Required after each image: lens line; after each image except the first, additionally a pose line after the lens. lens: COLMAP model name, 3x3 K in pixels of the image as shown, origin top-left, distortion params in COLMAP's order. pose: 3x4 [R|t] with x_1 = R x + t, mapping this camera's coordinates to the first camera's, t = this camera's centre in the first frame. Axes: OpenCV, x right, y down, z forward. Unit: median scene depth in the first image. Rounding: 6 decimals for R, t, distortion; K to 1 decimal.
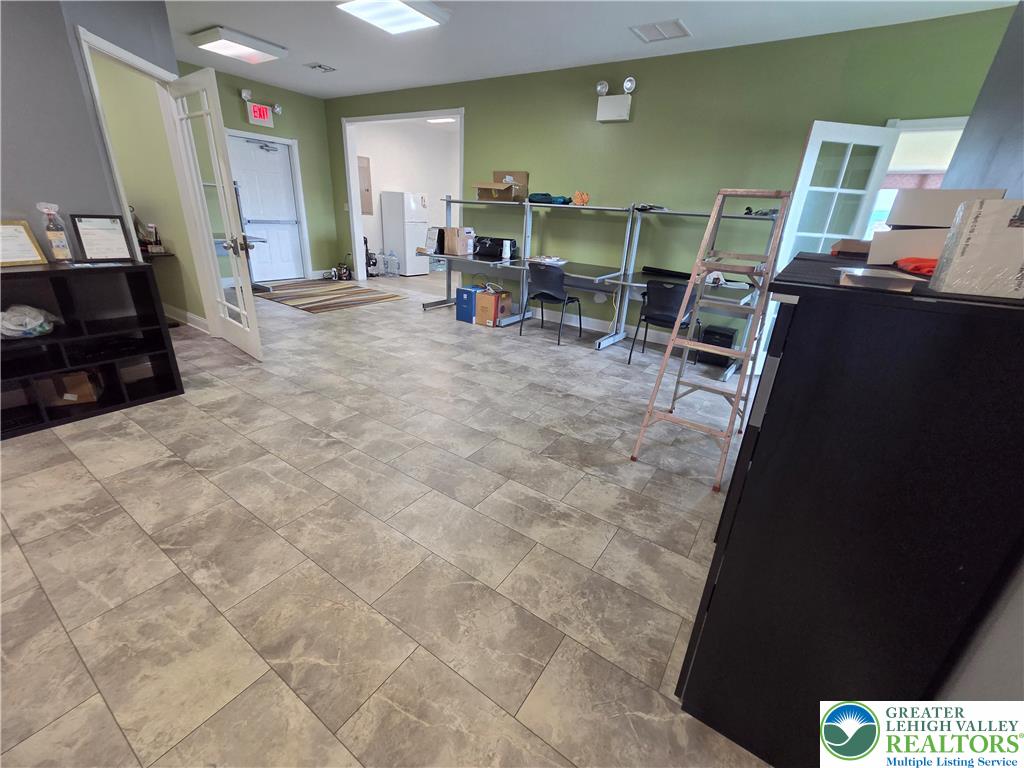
lens RADIAL K [[420.9, 0, 520.0], [0, 420.9, 381.5], [0, 0, 1]] dist [-0.000886, 0.000494]
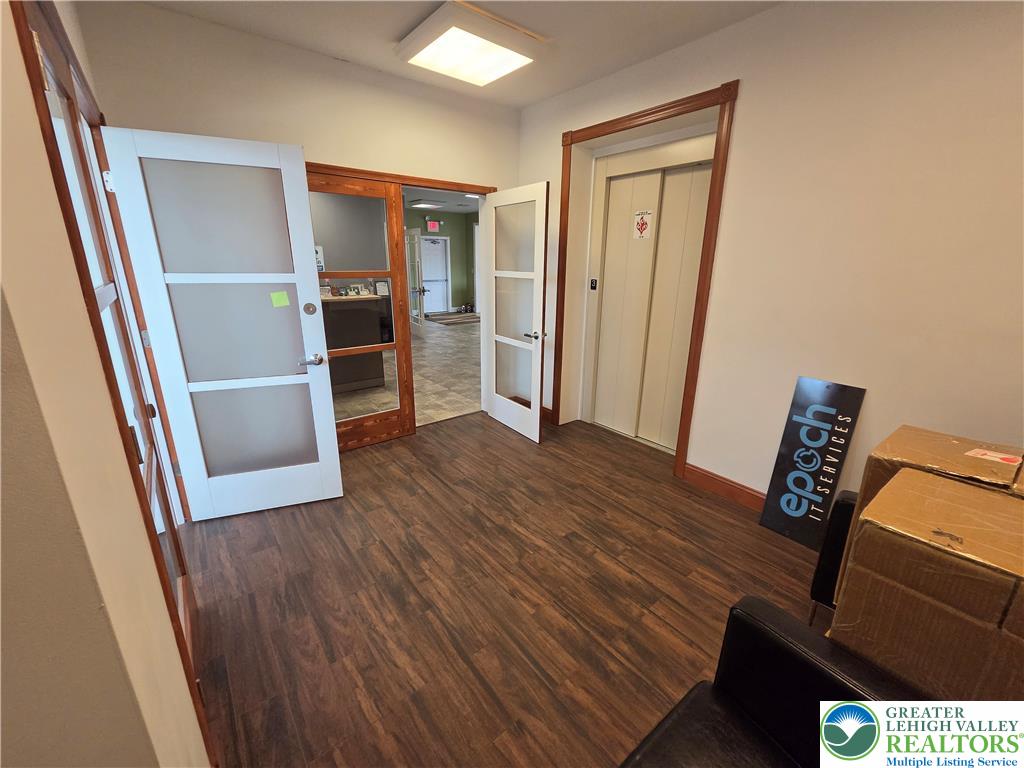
lens RADIAL K [[420.9, 0, 520.0], [0, 420.9, 381.5], [0, 0, 1]] dist [-0.000886, 0.000494]
pose [[0.953530, 0.036733, -0.299050, 0.653983], [-0.069285, 0.992674, -0.098985, 0.414036], [0.293223, 0.115104, 0.949090, -1.131787]]
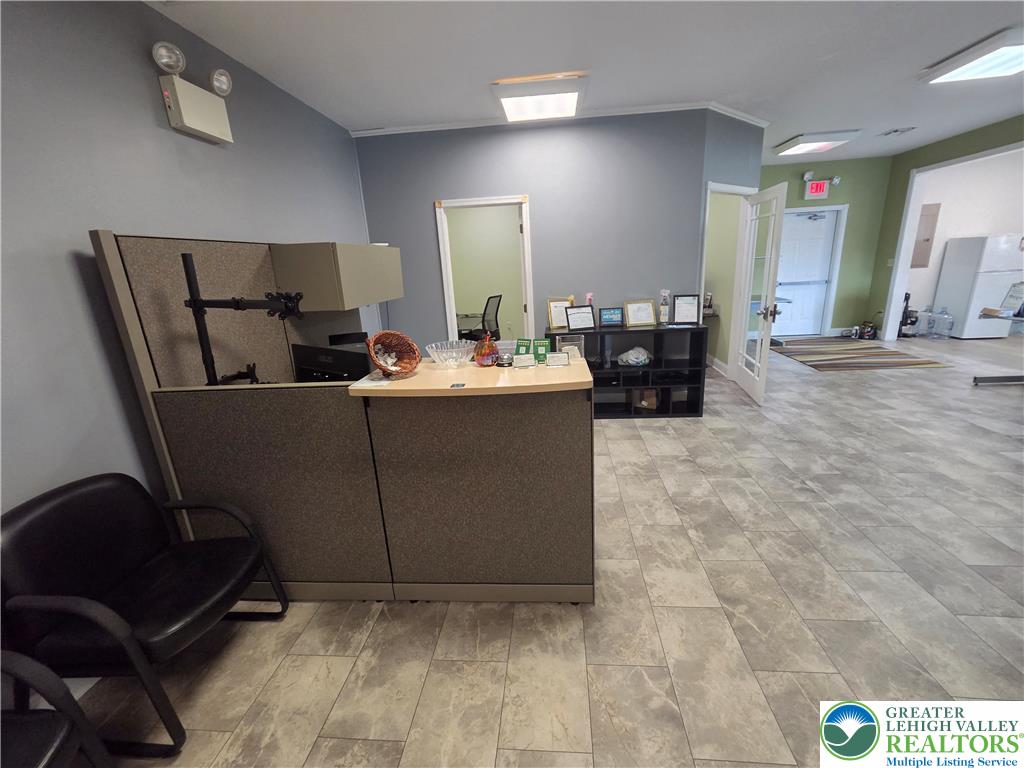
lens RADIAL K [[420.9, 0, 520.0], [0, 420.9, 381.5], [0, 0, 1]] dist [-0.000886, 0.000494]
pose [[0.472322, 0.154660, -0.867752, 0.094331], [-0.248648, 0.967881, 0.037166, 0.011319], [0.845628, 0.198211, 0.495607, -0.197461]]
